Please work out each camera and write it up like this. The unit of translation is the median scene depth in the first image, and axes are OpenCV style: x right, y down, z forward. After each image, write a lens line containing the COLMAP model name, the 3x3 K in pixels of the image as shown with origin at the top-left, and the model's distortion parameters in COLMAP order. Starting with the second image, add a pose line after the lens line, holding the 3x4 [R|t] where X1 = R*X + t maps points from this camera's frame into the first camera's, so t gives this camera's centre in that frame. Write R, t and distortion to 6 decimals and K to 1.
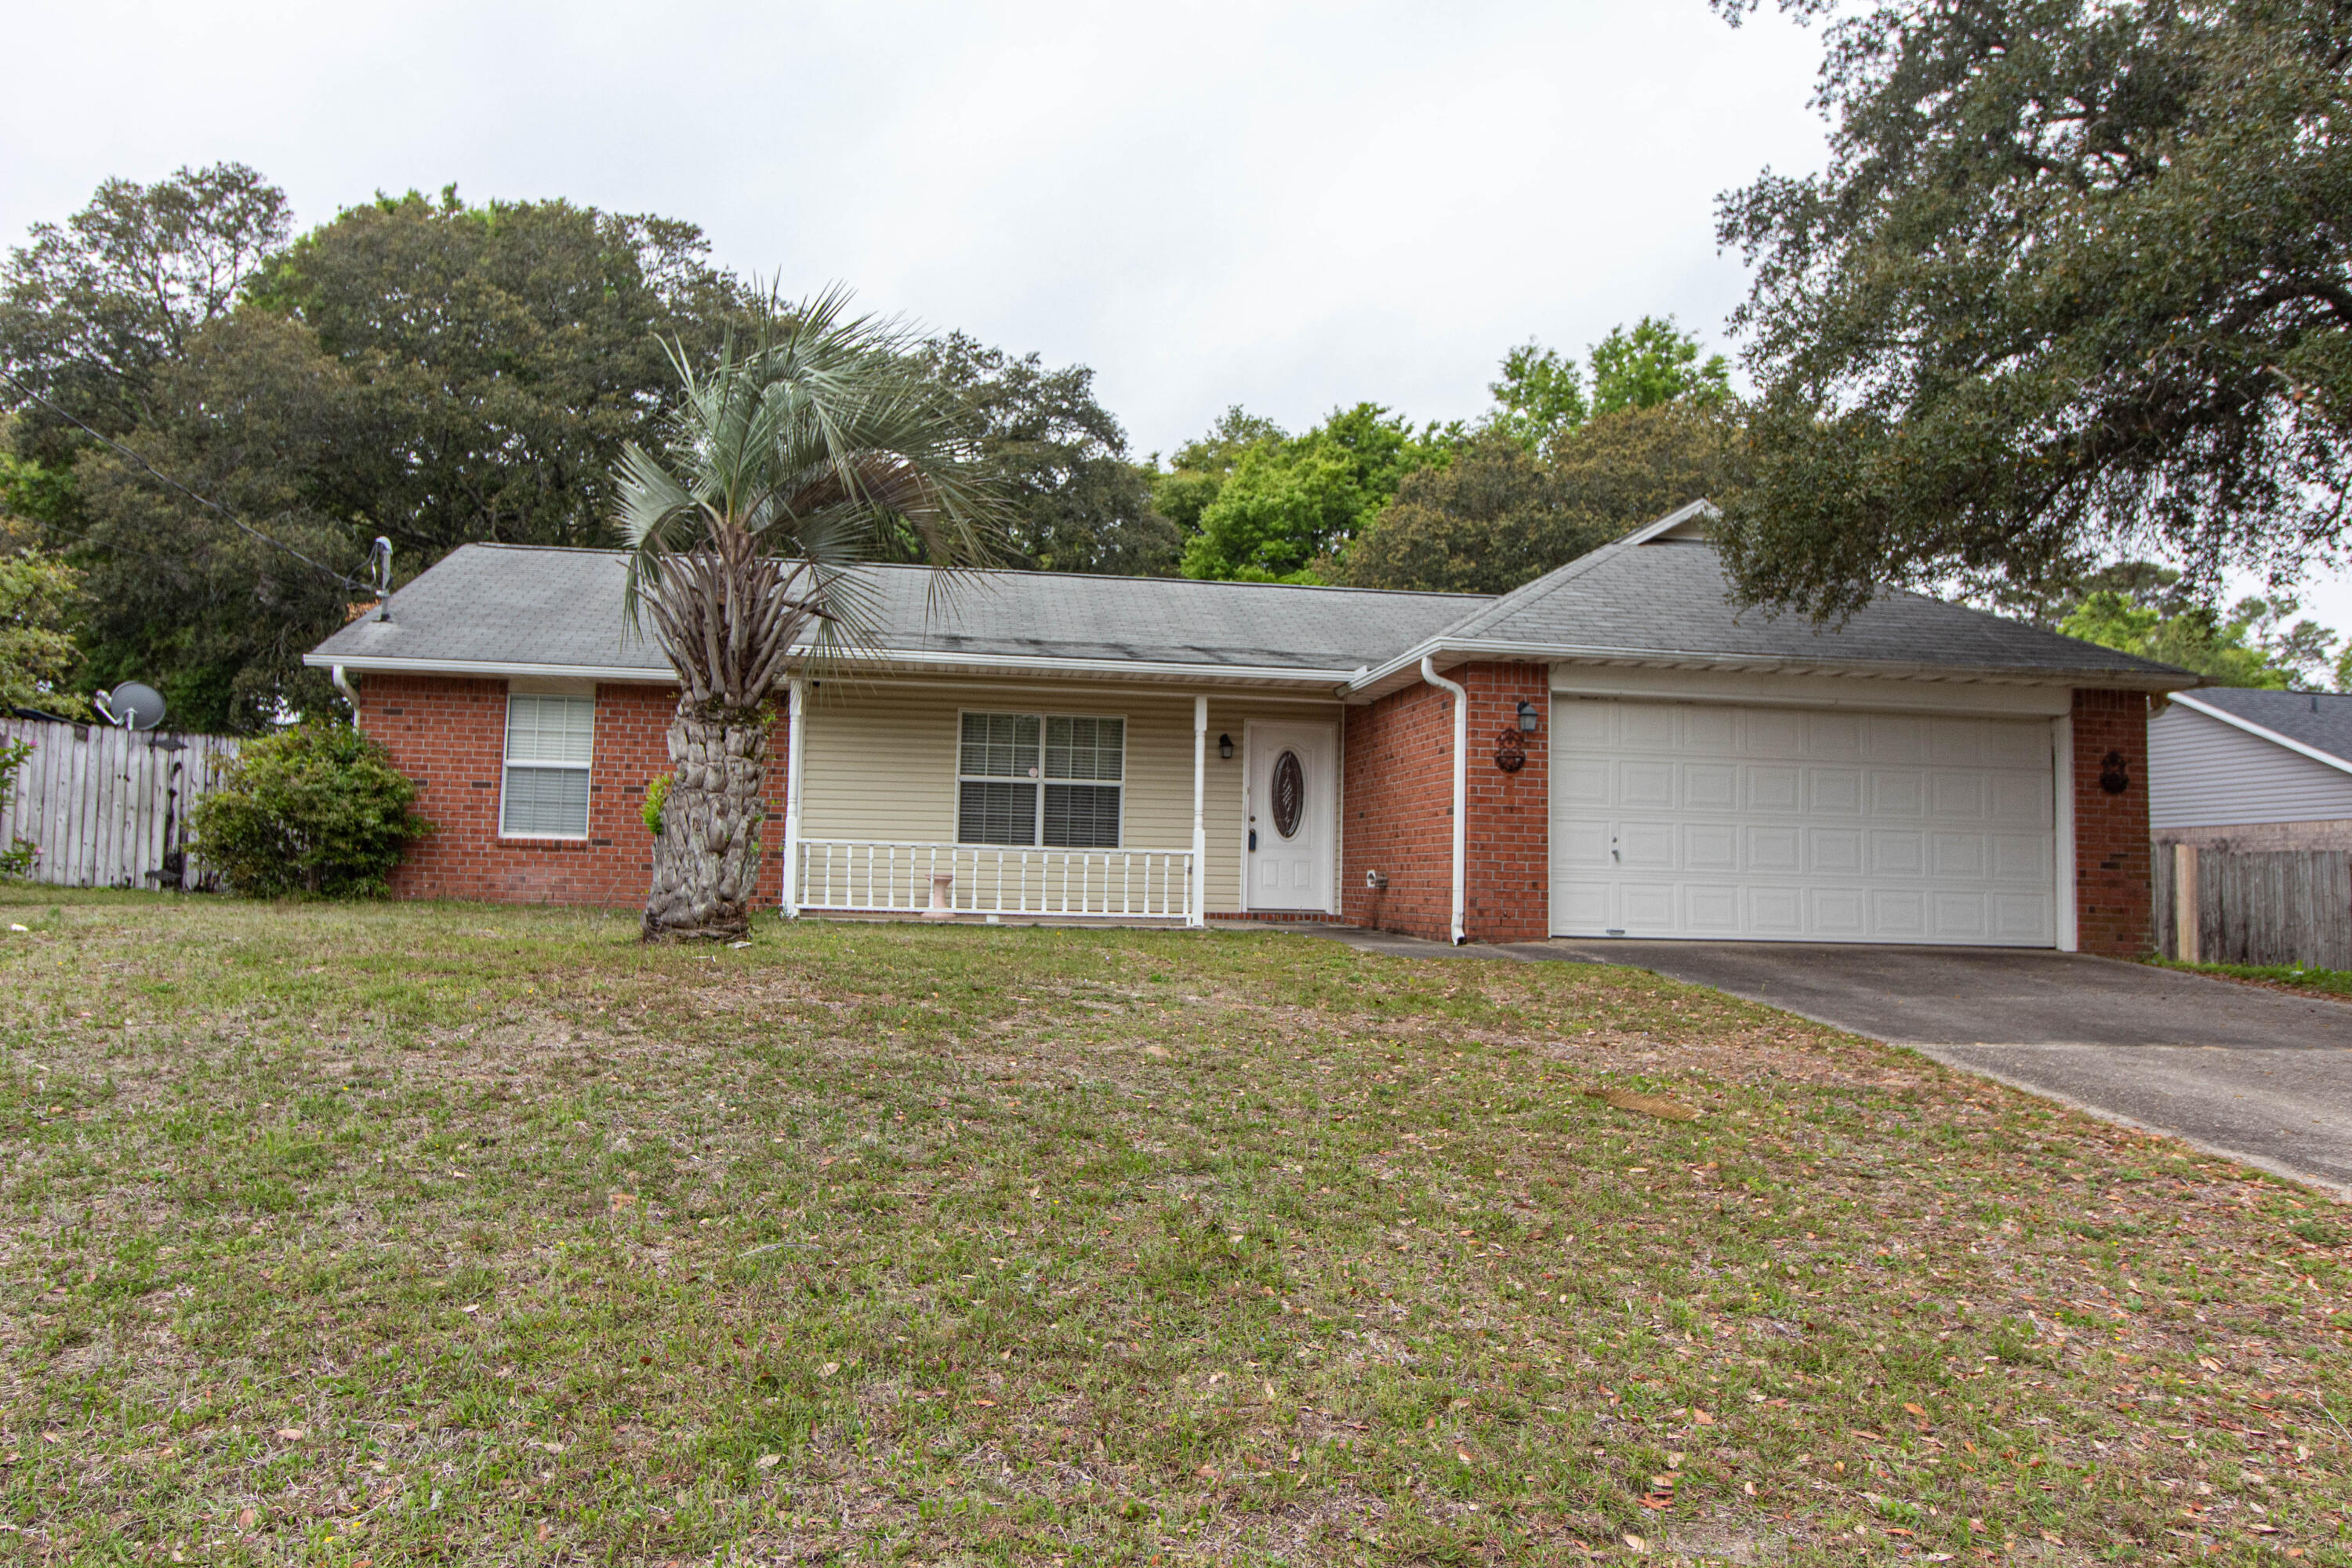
lens RADIAL K [[1685.6, 0, 1188.8], [0, 1685.6, 773.0], [0, 0, 1]] dist [-0.000640, -0.000890]
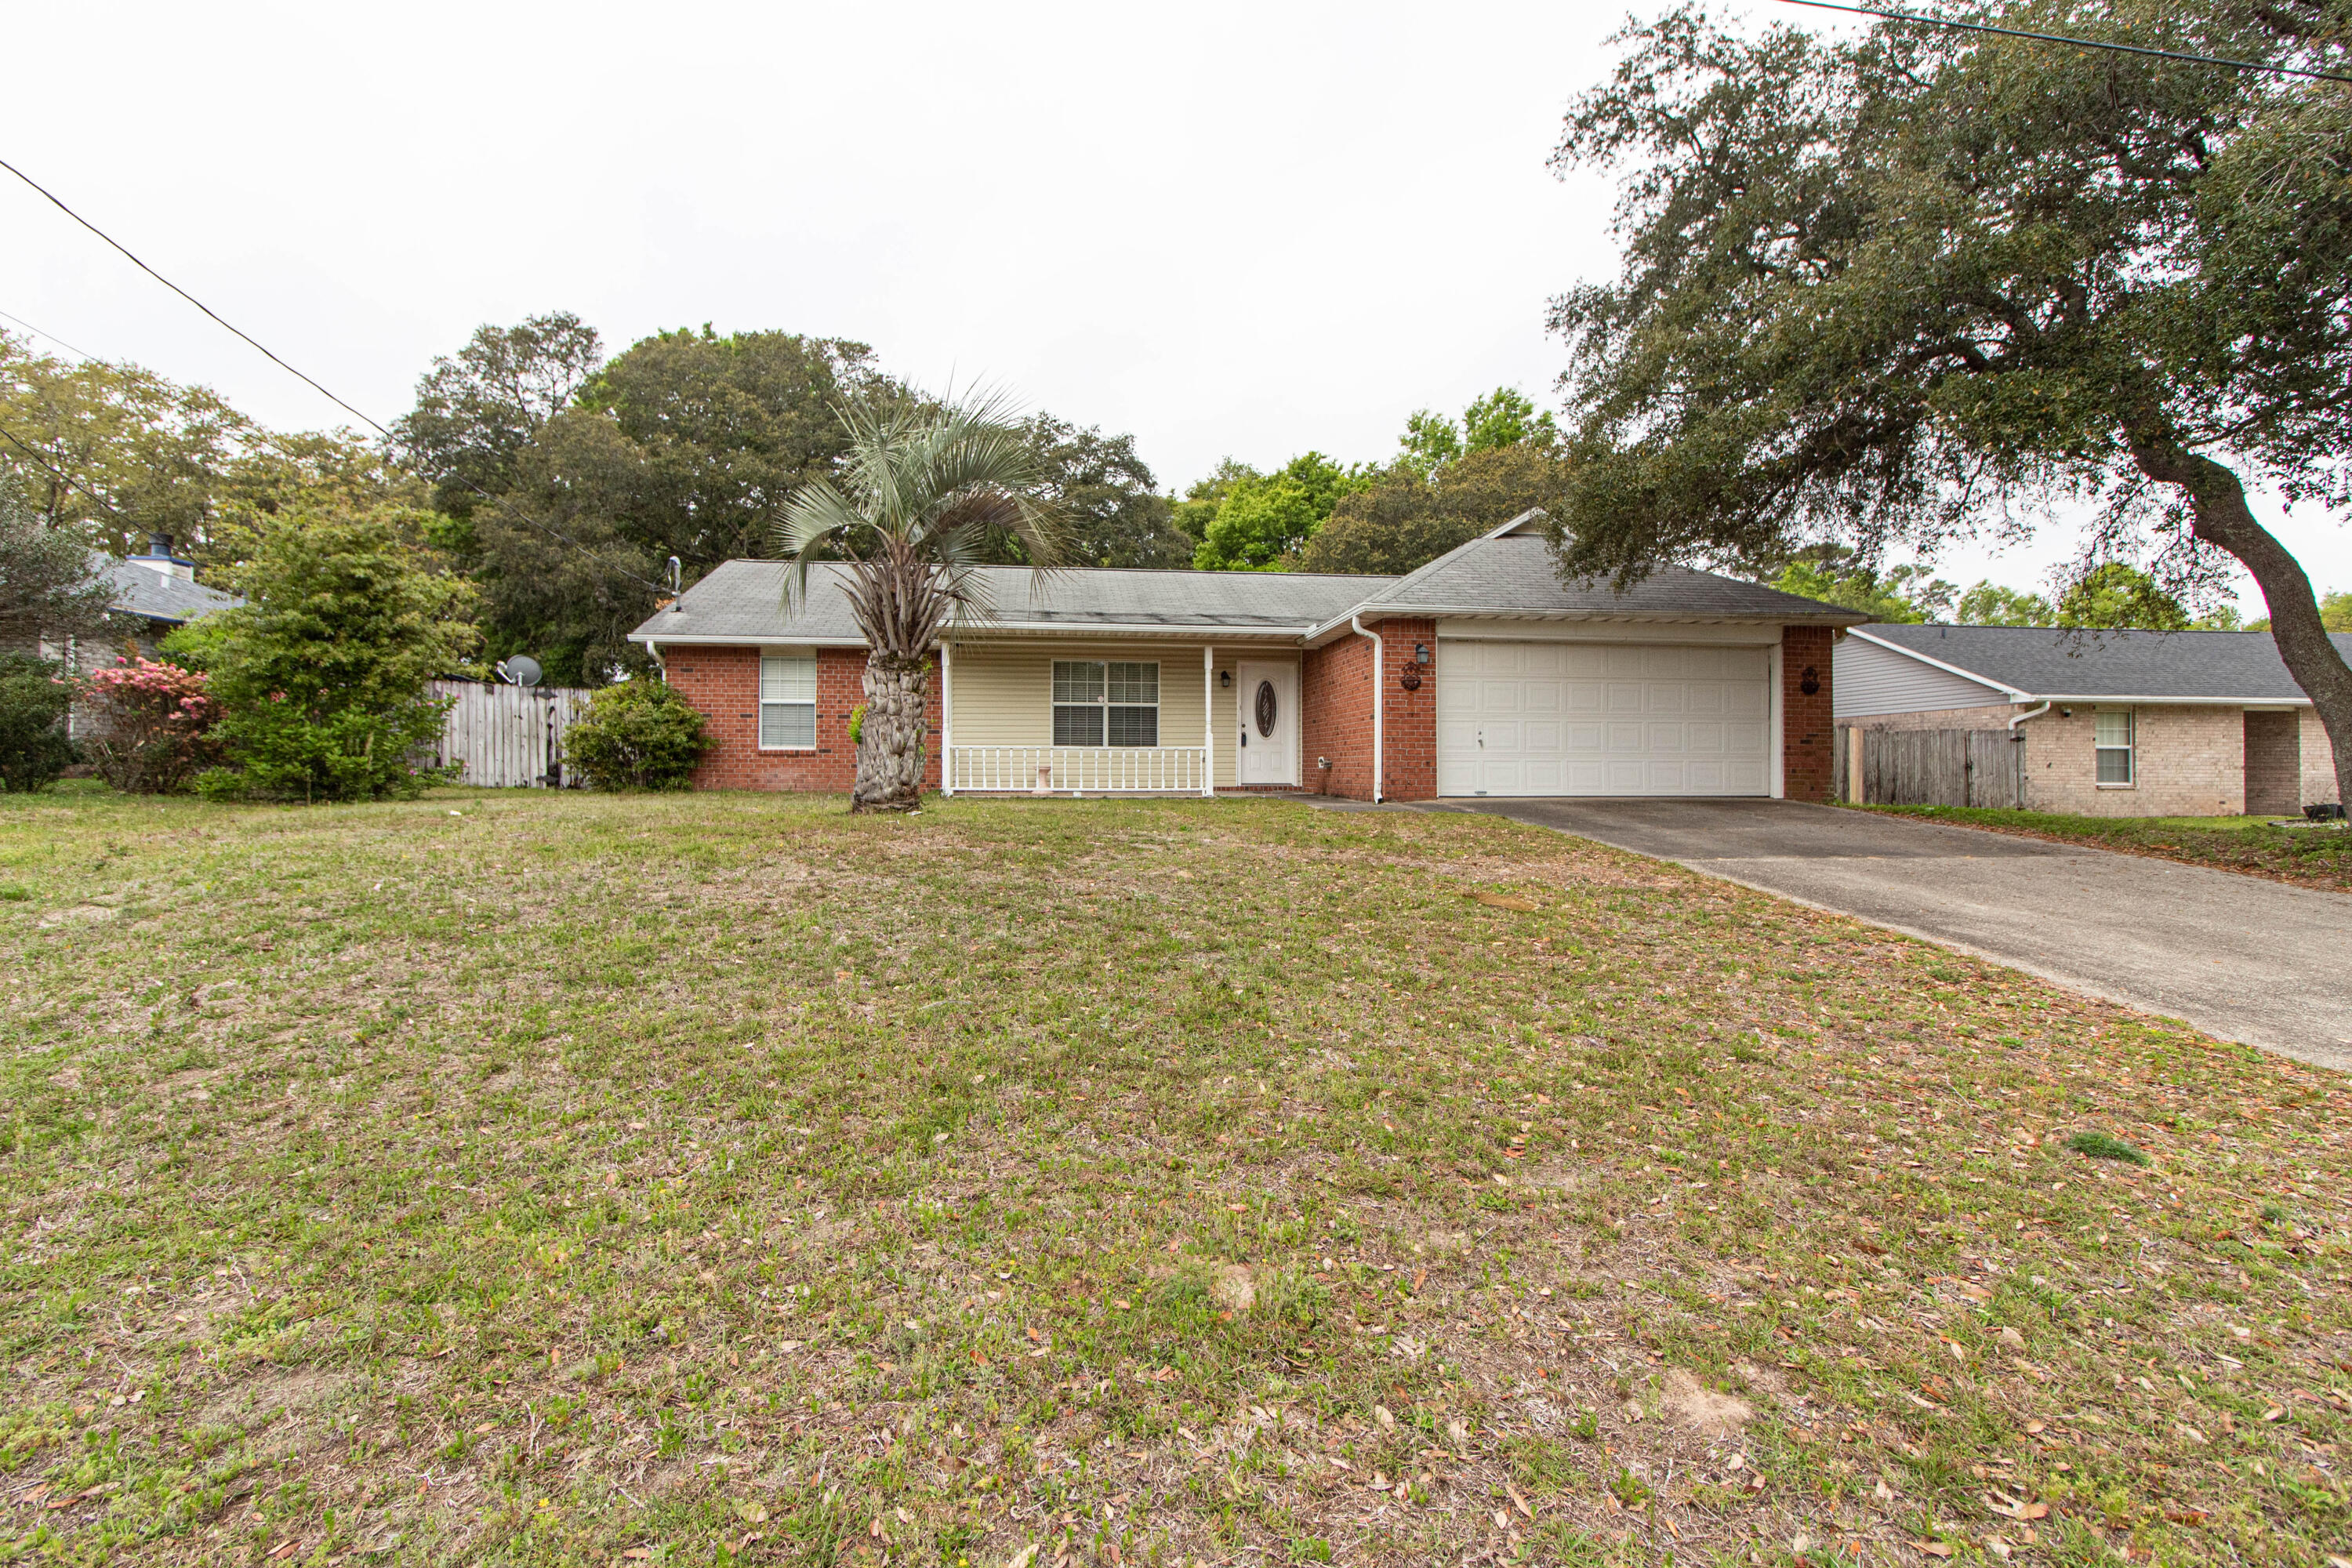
lens RADIAL K [[1086.1, 0, 1181.5], [0, 1086.1, 777.4], [0, 0, 1]] dist [0.001428, 0.000249]
pose [[0.999508, -0.023881, -0.020333, 0.000272], [0.025283, 0.997103, 0.071737, 0.002271], [0.018561, -0.072215, 0.997216, 0.005962]]
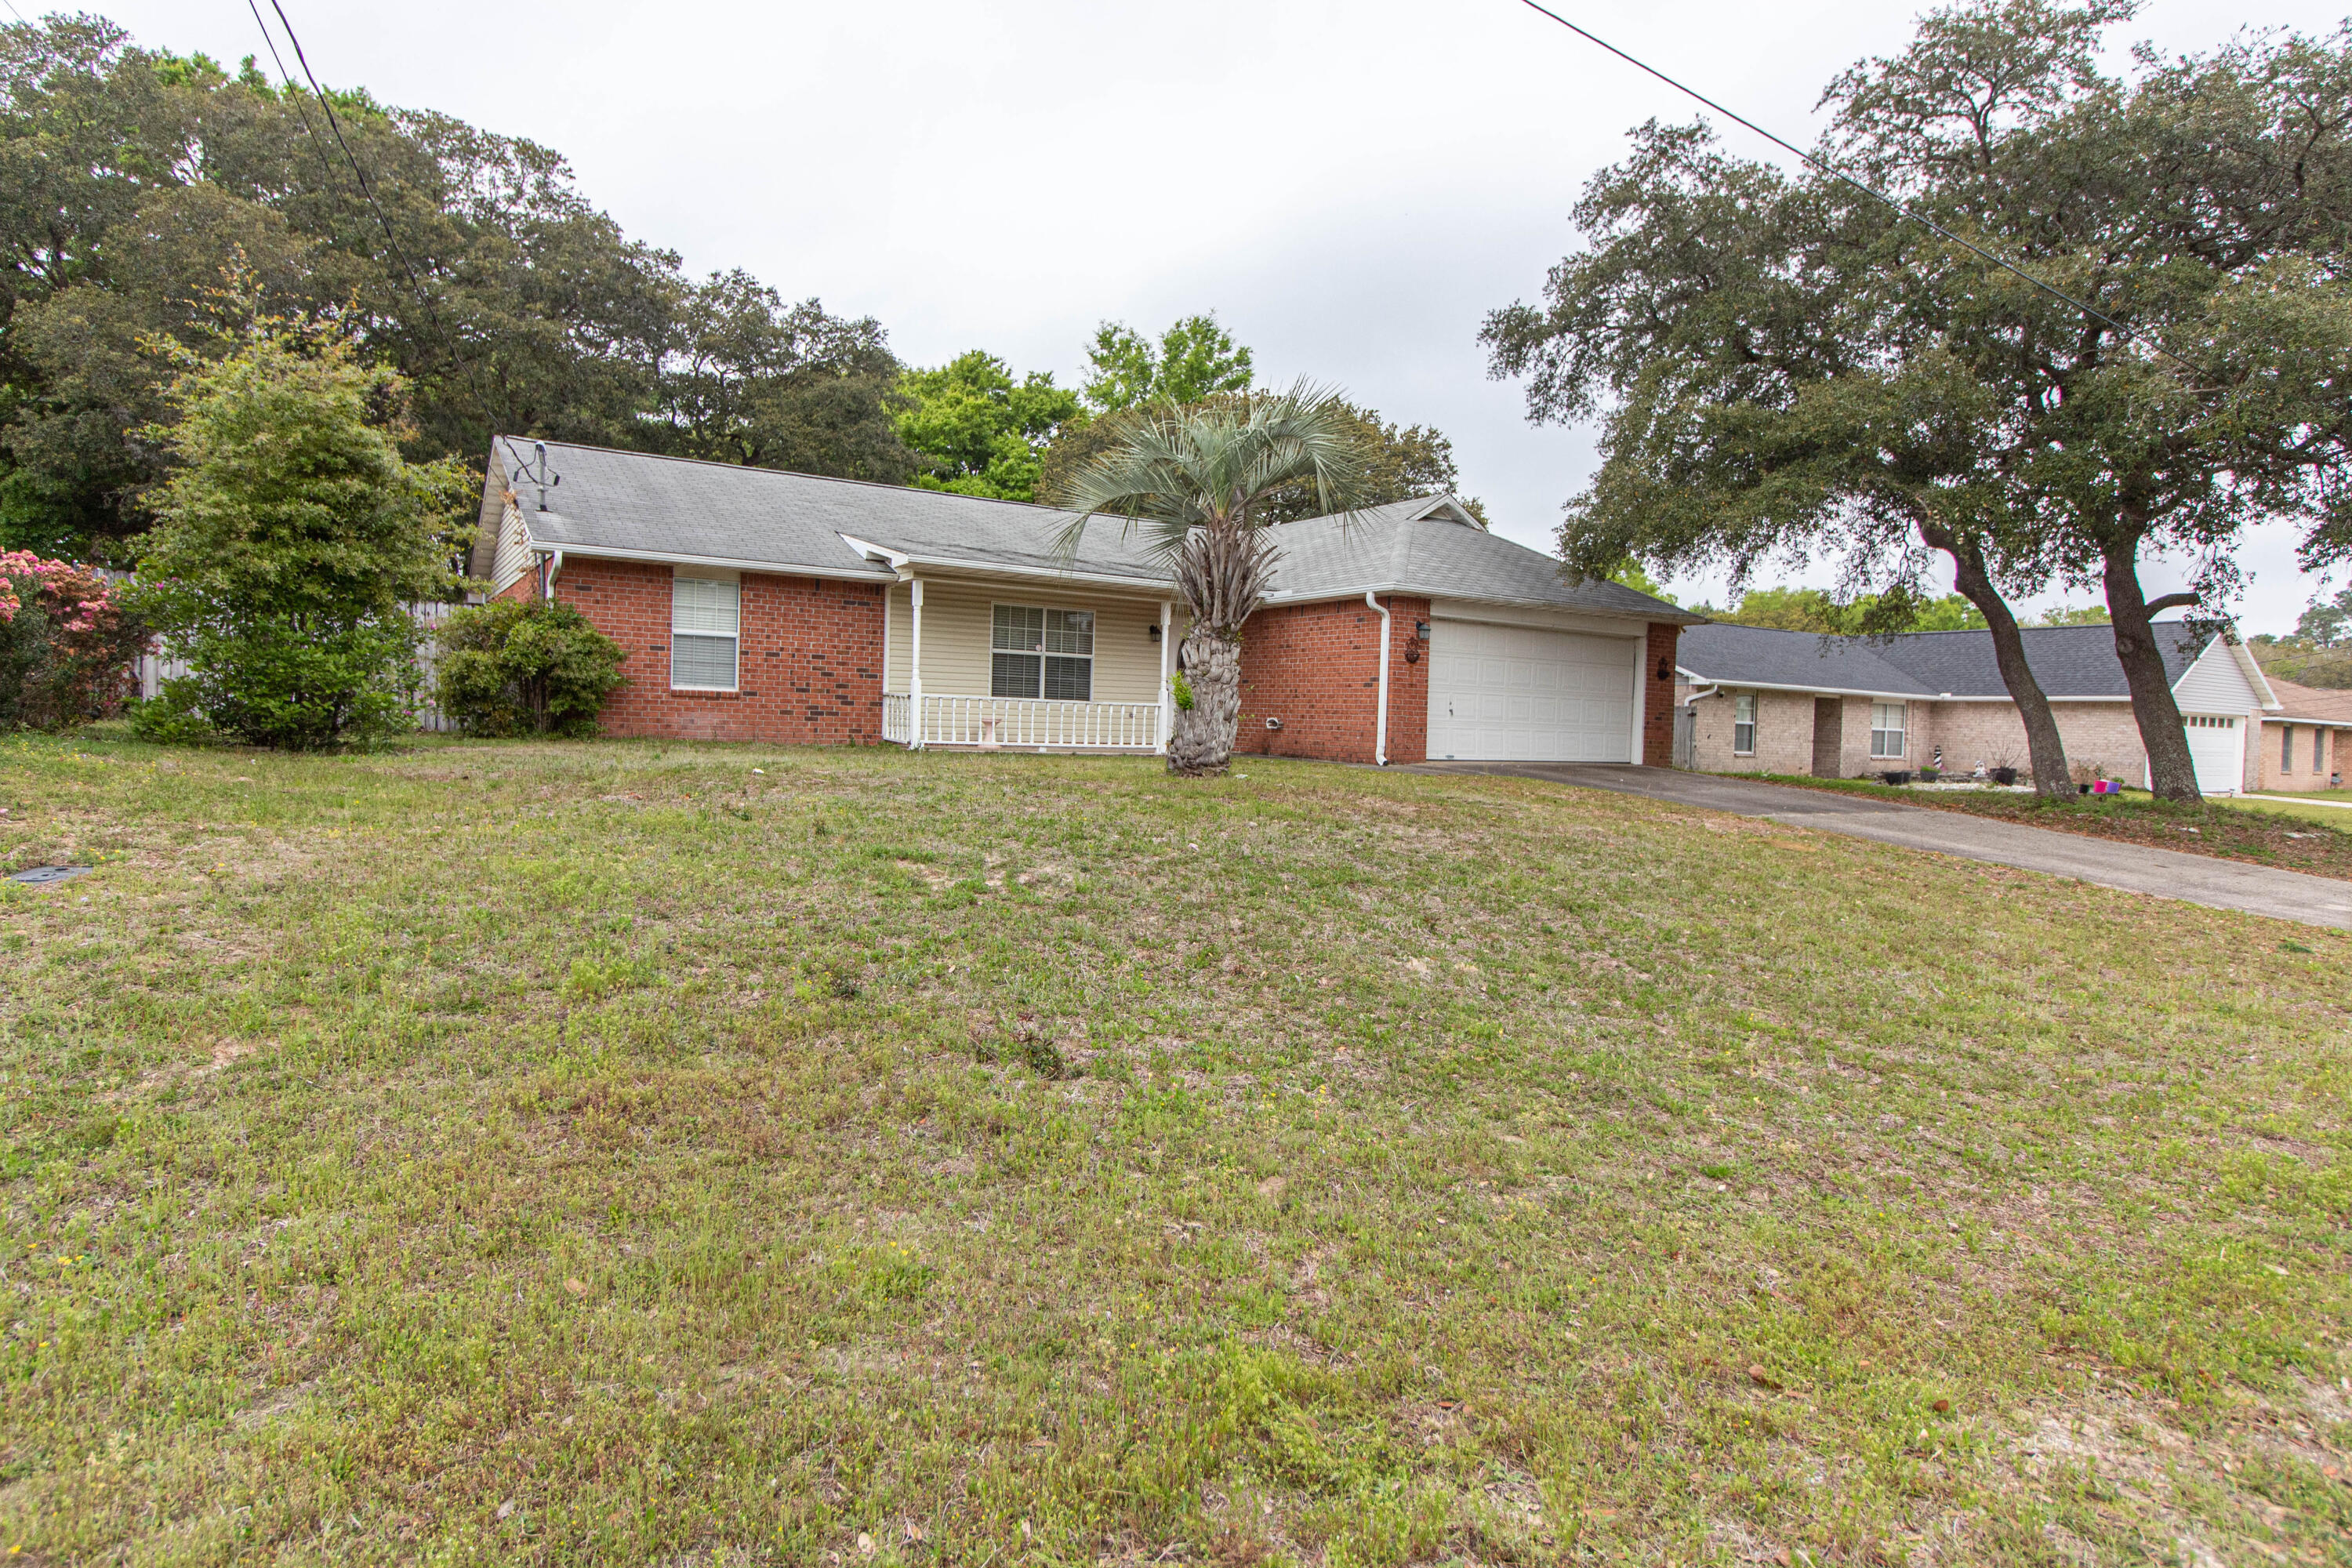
lens RADIAL K [[1299.8, 0, 1191.8], [0, 1299.8, 782.4], [0, 0, 1]] dist [-0.000813, -0.000020]
pose [[0.907972, -0.016757, 0.418695, -0.554435], [-0.036006, 0.992385, 0.117798, -0.027292], [-0.417481, -0.122033, 0.900454, -0.093030]]
